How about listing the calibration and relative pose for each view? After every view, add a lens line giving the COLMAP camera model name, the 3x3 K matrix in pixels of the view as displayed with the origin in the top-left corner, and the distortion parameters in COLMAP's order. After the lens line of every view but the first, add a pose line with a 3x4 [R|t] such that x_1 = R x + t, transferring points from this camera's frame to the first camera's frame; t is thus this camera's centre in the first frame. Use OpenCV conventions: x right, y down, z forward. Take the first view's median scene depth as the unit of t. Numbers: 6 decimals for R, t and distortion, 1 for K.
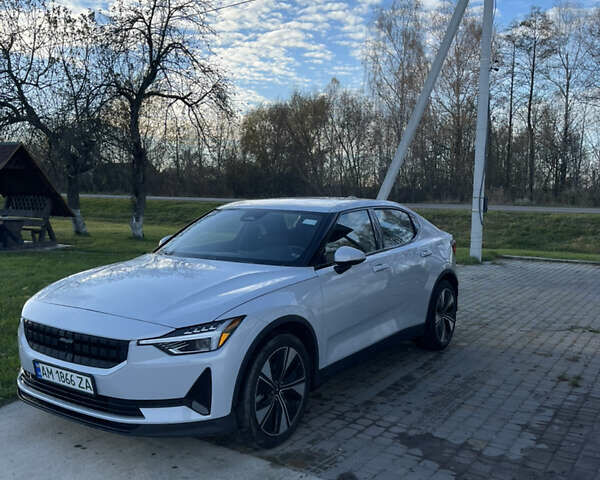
lens RADIAL K [[607.1, 0, 296.9], [0, 607.1, 243.8], [0, 0, 1]] dist [0.042365, 0.000000]
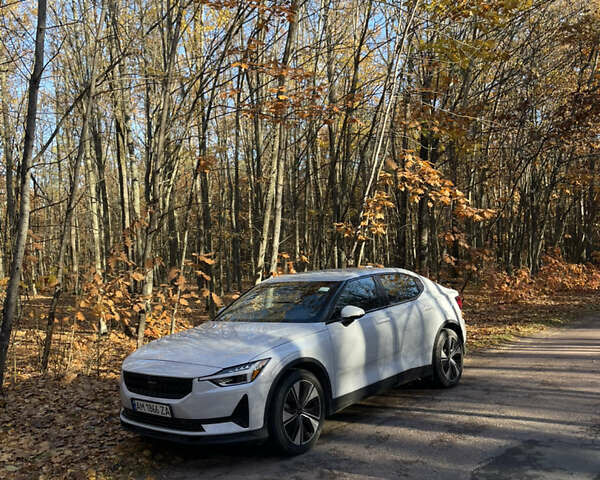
lens RADIAL K [[607.1, 0, 302.8], [0, 607.1, 241.6], [0, 0, 1]] dist [0.042365, 0.000000]
pose [[0.990919, -0.080688, -0.107561, 0.165366], [0.067579, 0.990422, -0.120403, 0.023419], [0.116246, 0.112041, 0.986881, -0.439934]]
